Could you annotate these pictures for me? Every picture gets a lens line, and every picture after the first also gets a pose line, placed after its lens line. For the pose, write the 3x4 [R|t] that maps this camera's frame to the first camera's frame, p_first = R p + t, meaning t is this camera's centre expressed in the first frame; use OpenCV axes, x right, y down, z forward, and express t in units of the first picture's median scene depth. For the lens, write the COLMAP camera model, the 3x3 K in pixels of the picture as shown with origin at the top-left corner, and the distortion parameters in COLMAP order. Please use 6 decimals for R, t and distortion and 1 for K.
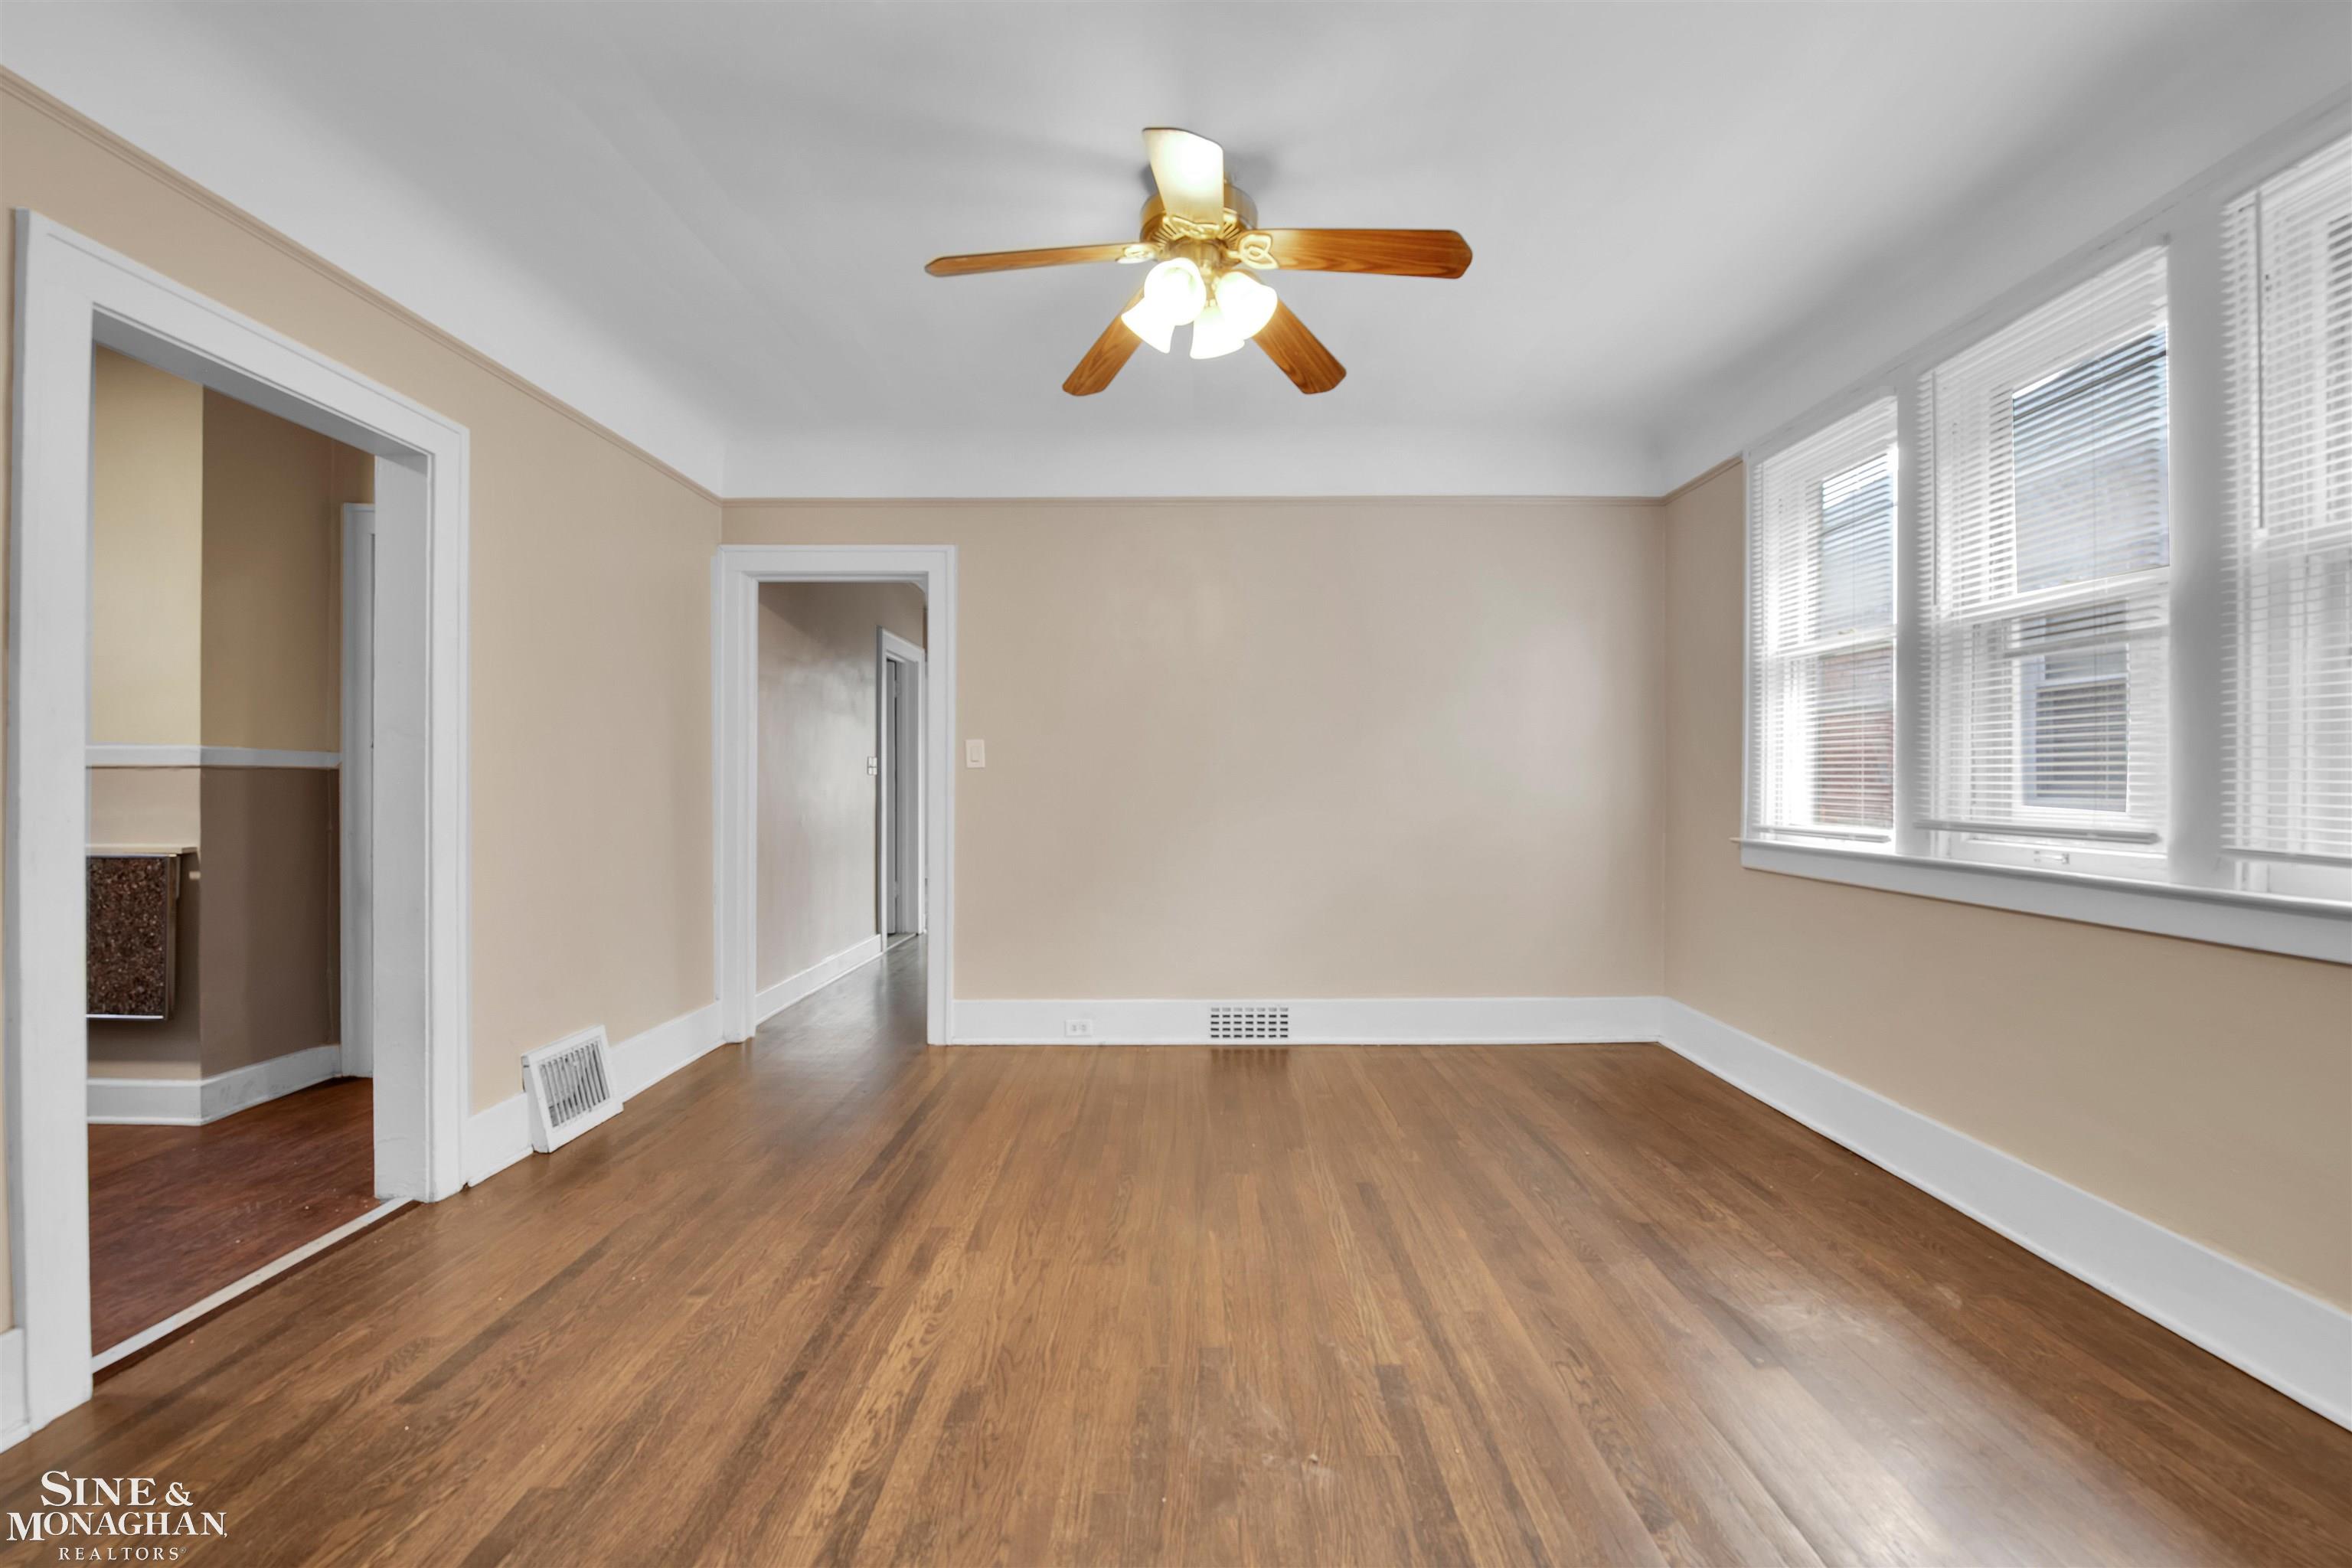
lens RADIAL K [[949.6, 0, 1188.1], [0, 949.6, 778.0], [0, 0, 1]] dist [-0.015985, -0.001177]
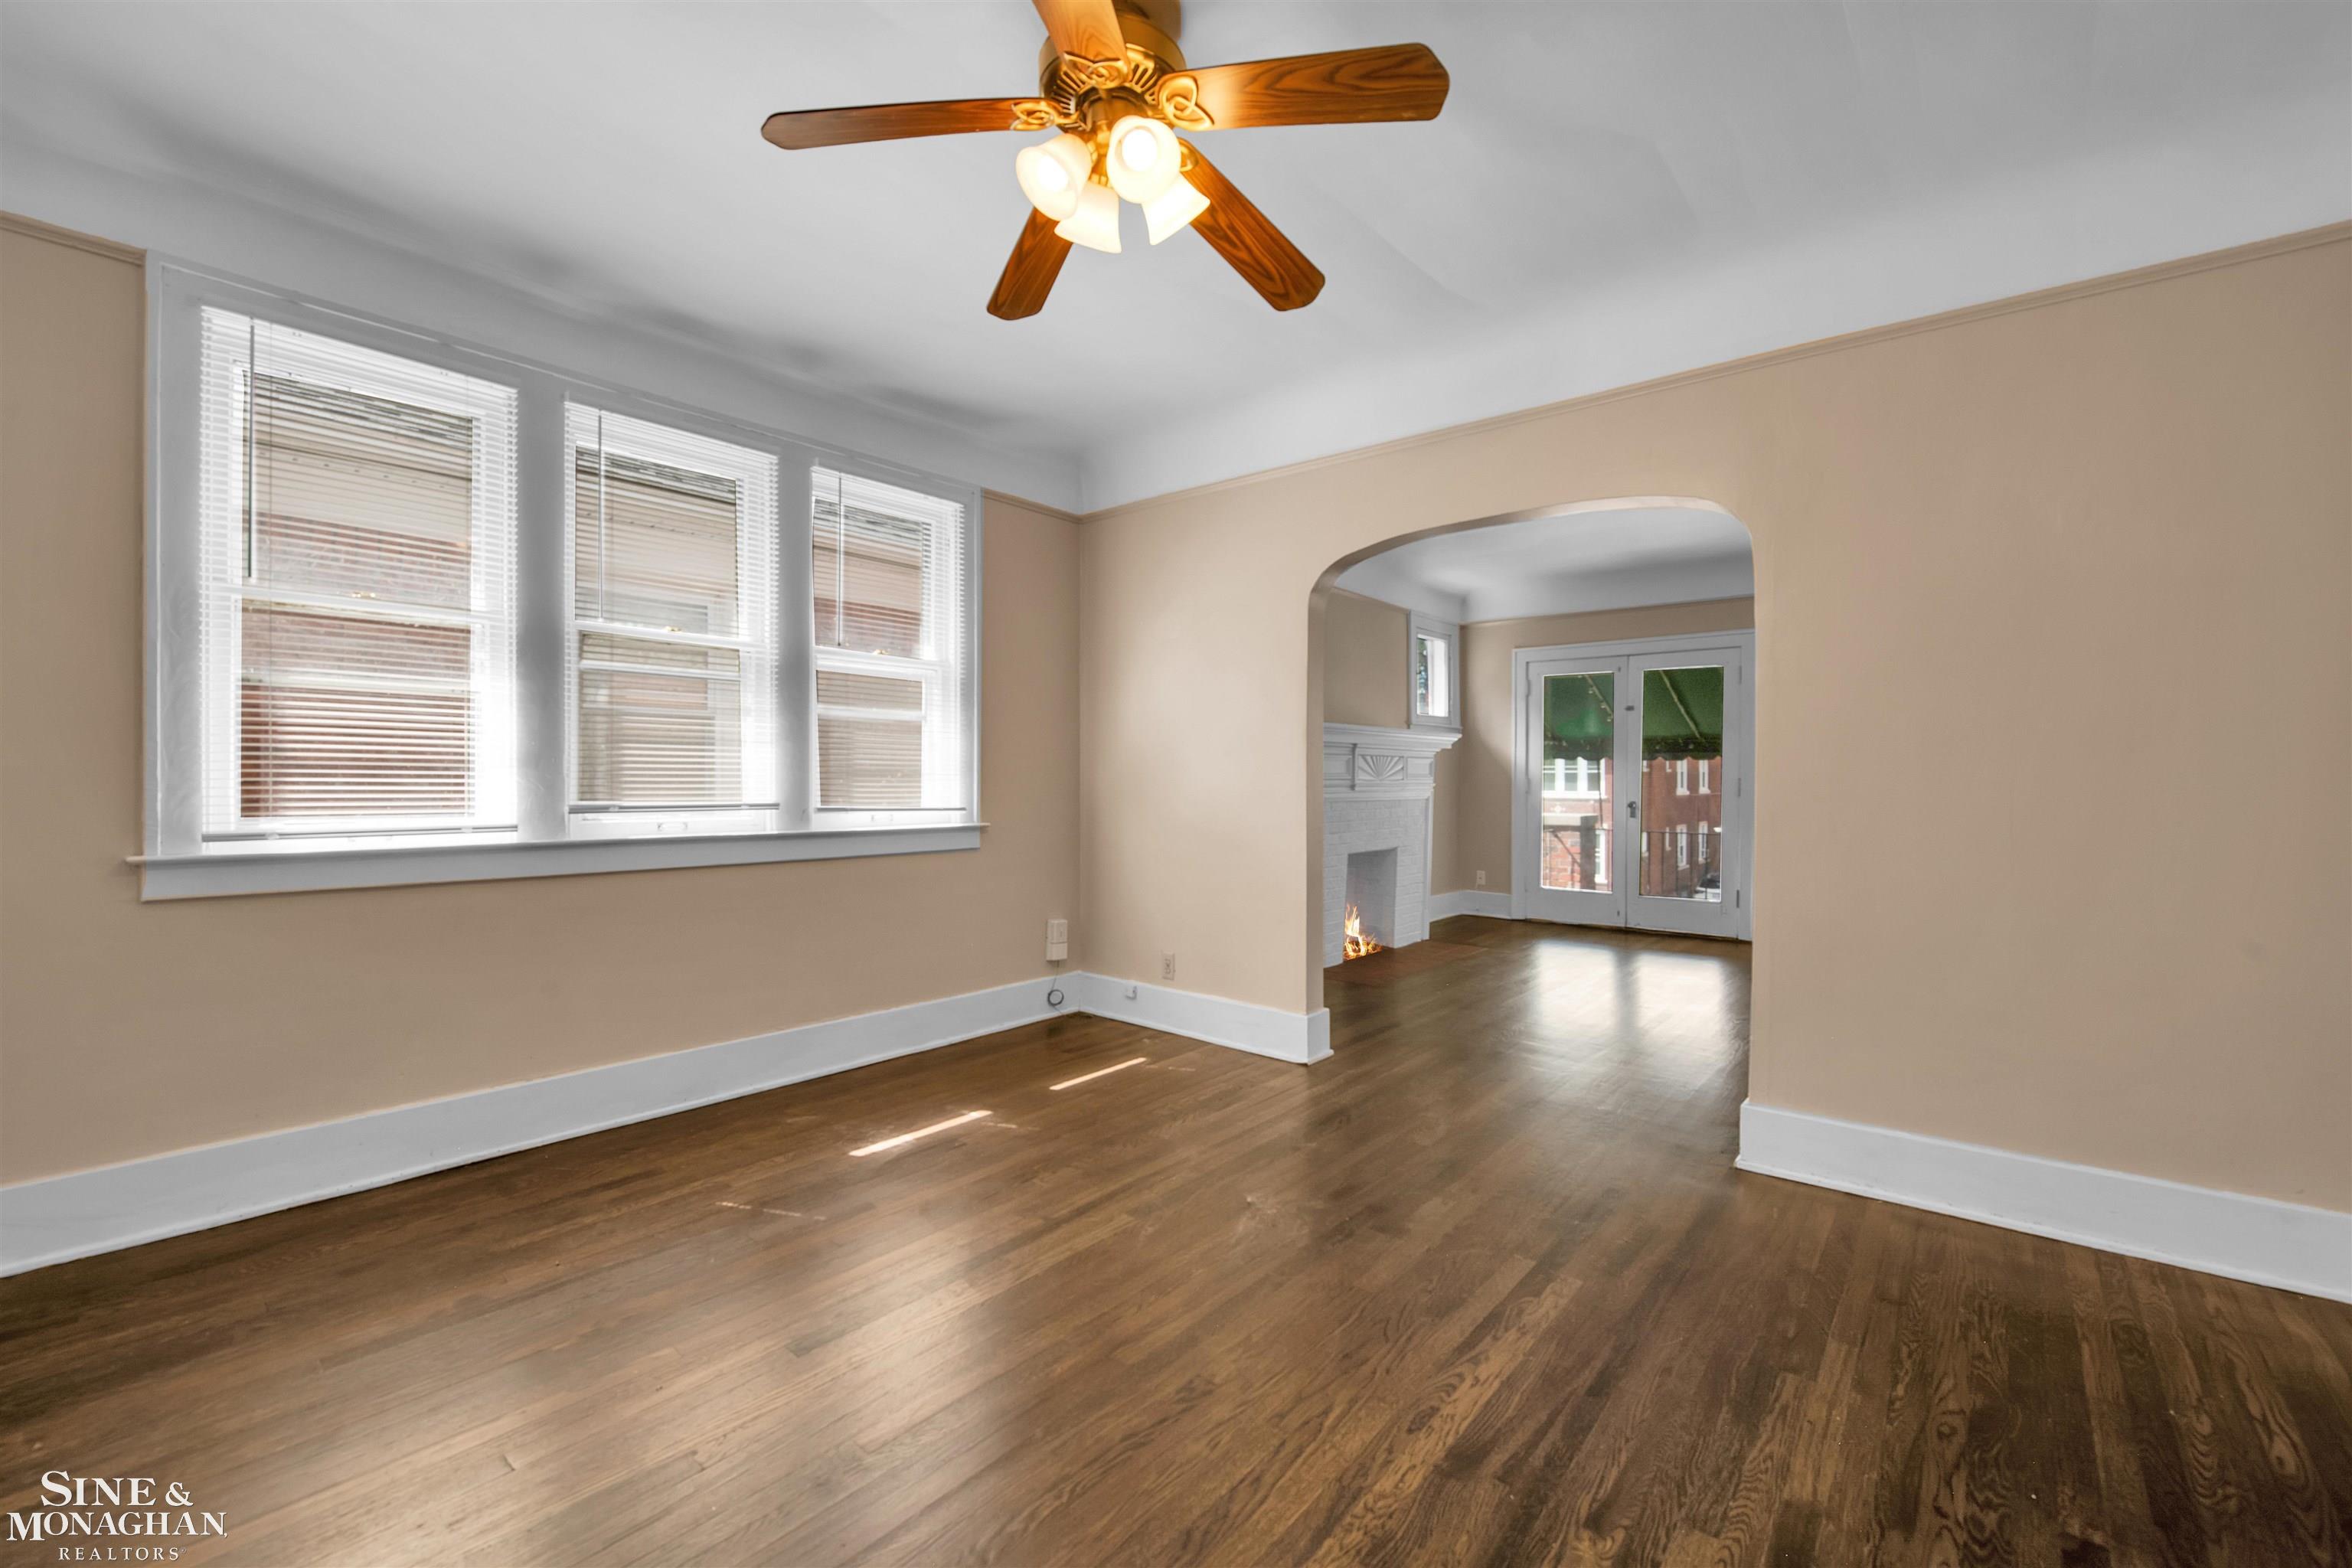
lens RADIAL K [[949.6, 0, 1192.7], [0, 949.6, 794.4], [0, 0, 1]] dist [-0.015985, -0.001177]
pose [[-0.766144, -0.017365, 0.642434, -0.680496], [-0.009264, 0.999829, 0.015977, 0.010645], [-0.642602, 0.006289, -0.766174, 1.922679]]
